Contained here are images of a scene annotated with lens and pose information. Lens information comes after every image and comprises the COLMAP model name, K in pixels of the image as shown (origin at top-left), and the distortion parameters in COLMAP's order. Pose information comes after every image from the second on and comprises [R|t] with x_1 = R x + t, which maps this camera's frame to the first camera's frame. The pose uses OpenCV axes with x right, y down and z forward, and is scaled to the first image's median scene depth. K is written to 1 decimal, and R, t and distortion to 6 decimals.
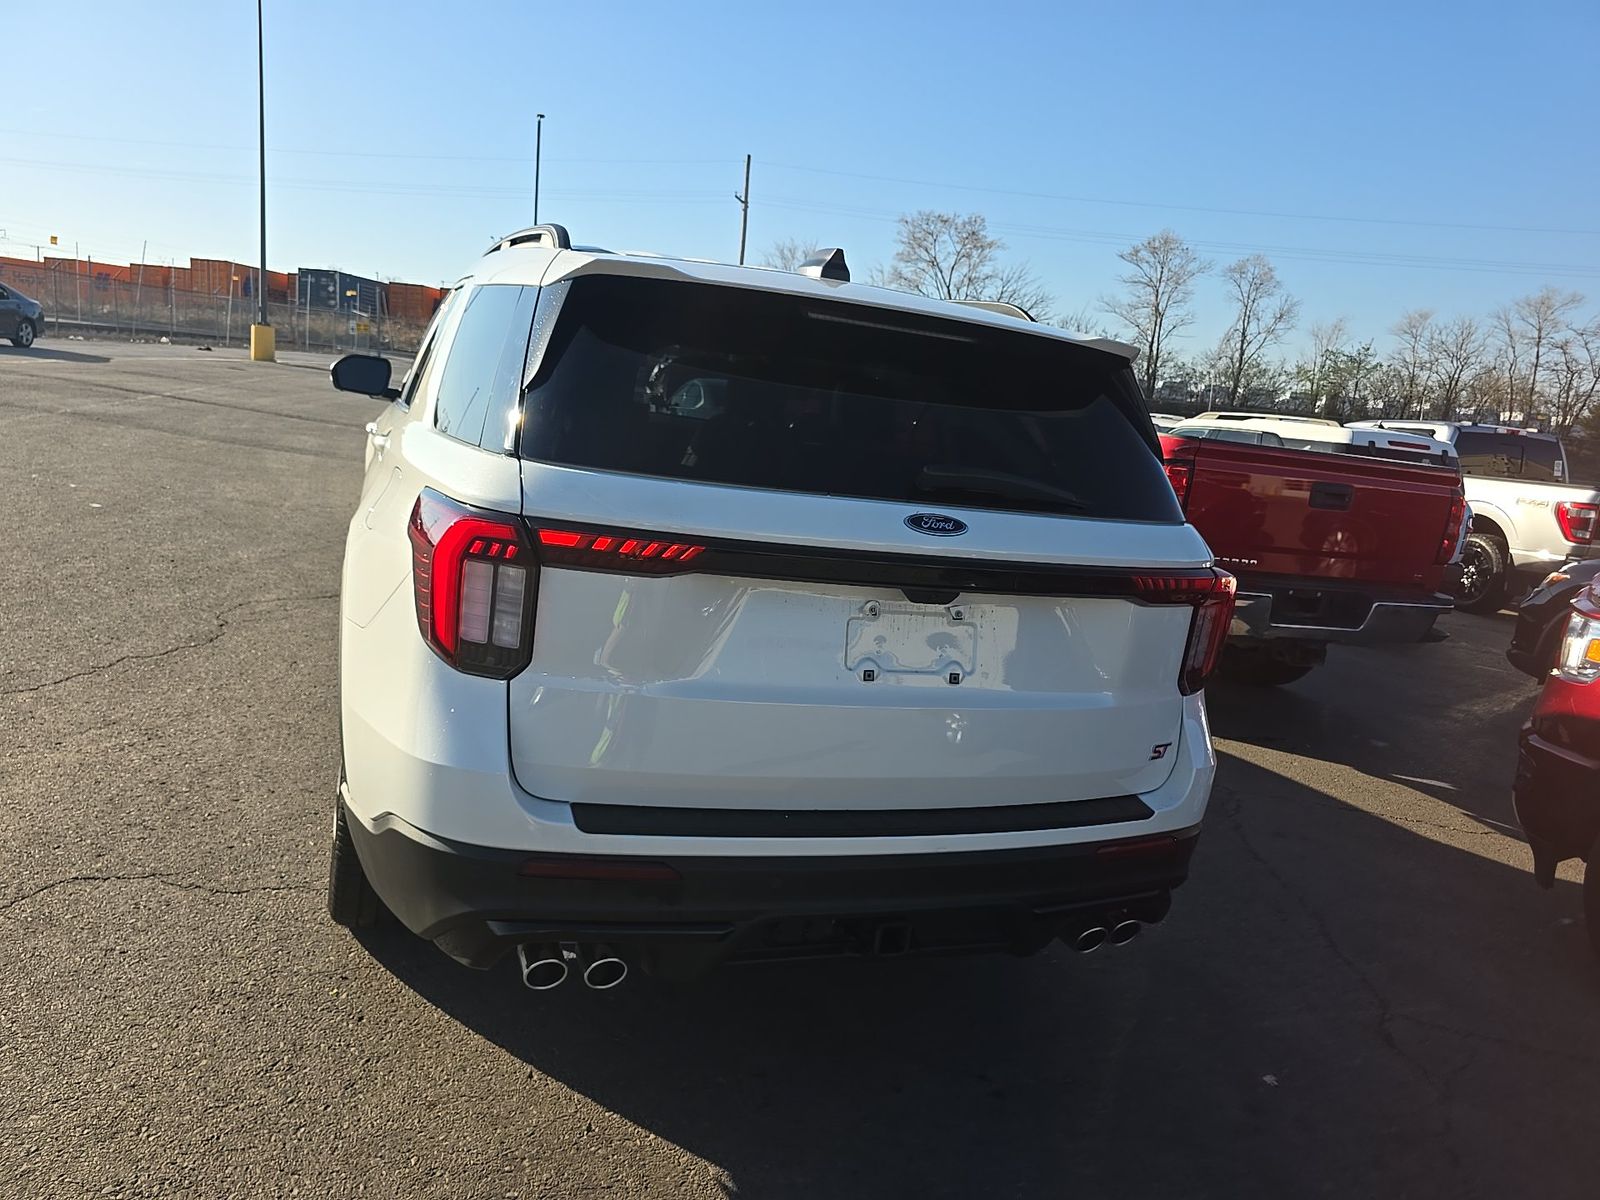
lens RADIAL K [[1131.3, 0, 798.6], [0, 1131.3, 601.8], [0, 0, 1]] dist [0.062087, -0.069914]
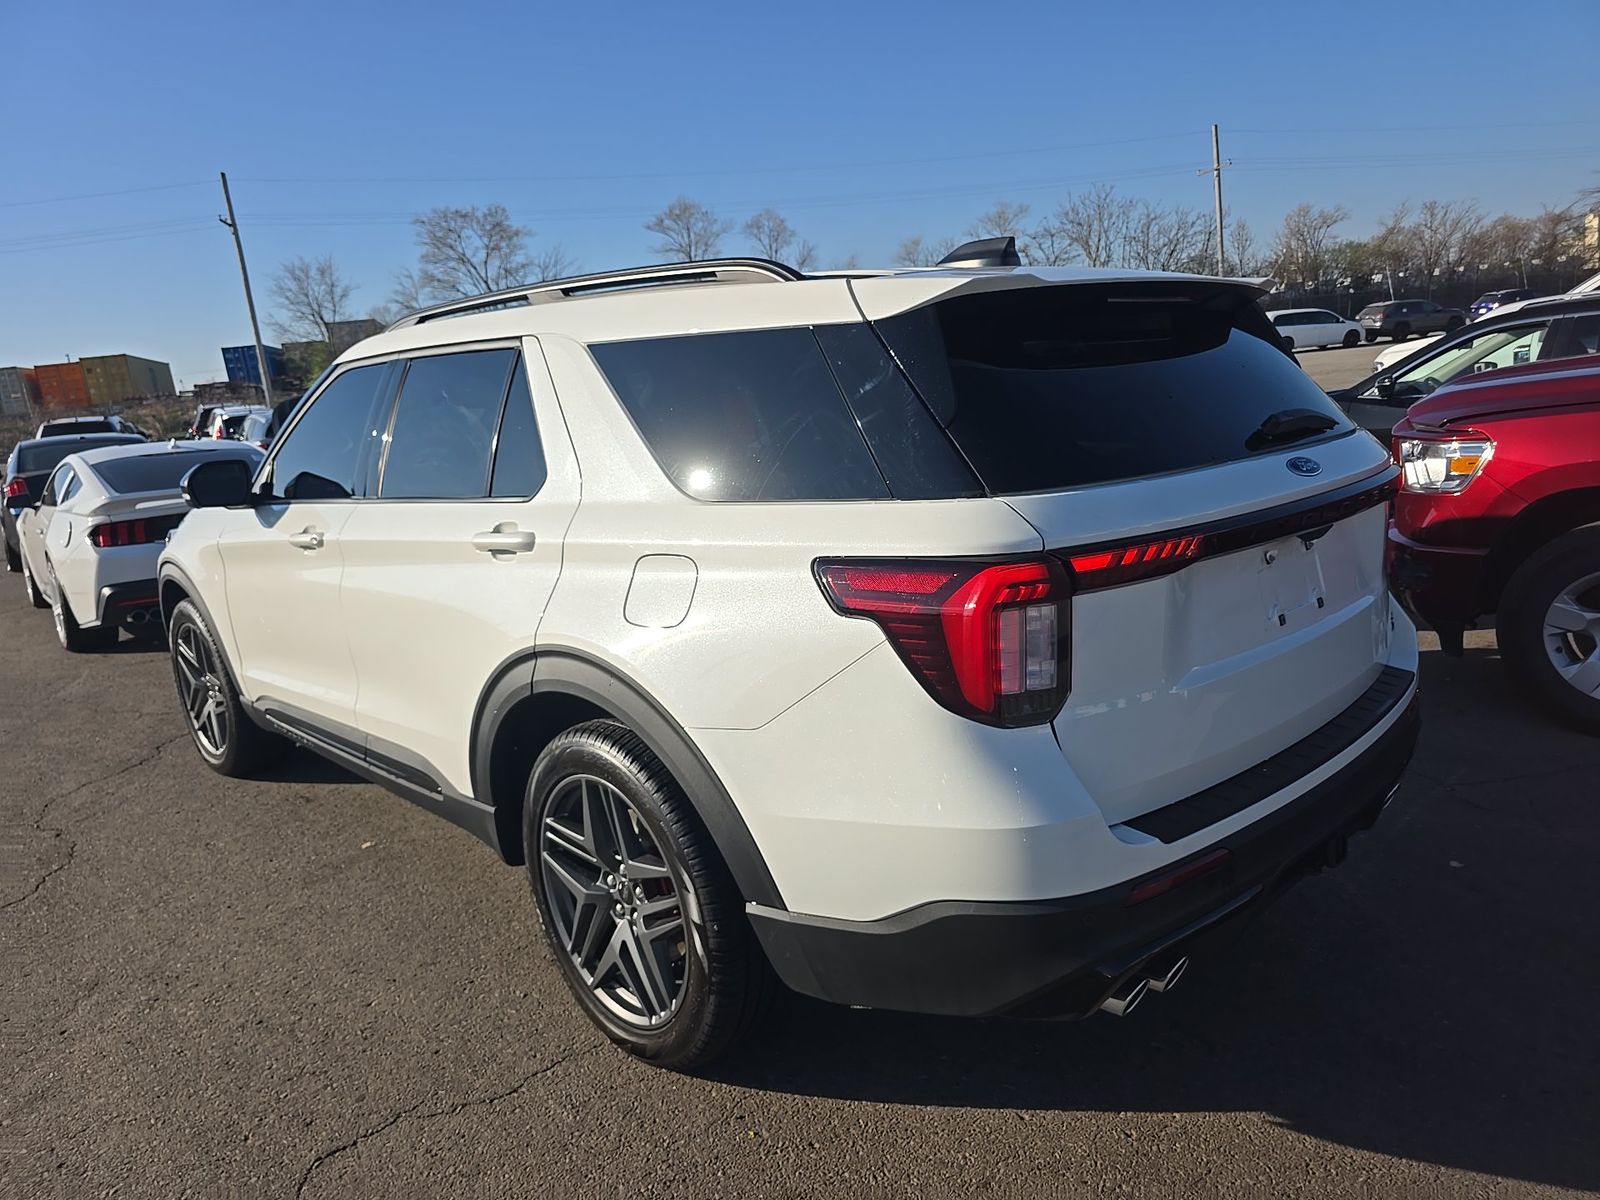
lens RADIAL K [[1118.3, 0, 794.0], [0, 1118.3, 599.6], [0, 0, 1]] dist [0.049942, -0.062205]
pose [[0.890635, -0.264426, 0.369931, -0.229026], [0.257746, 0.963790, 0.068373, -0.044926], [-0.374615, 0.034453, 0.926540, 0.058949]]
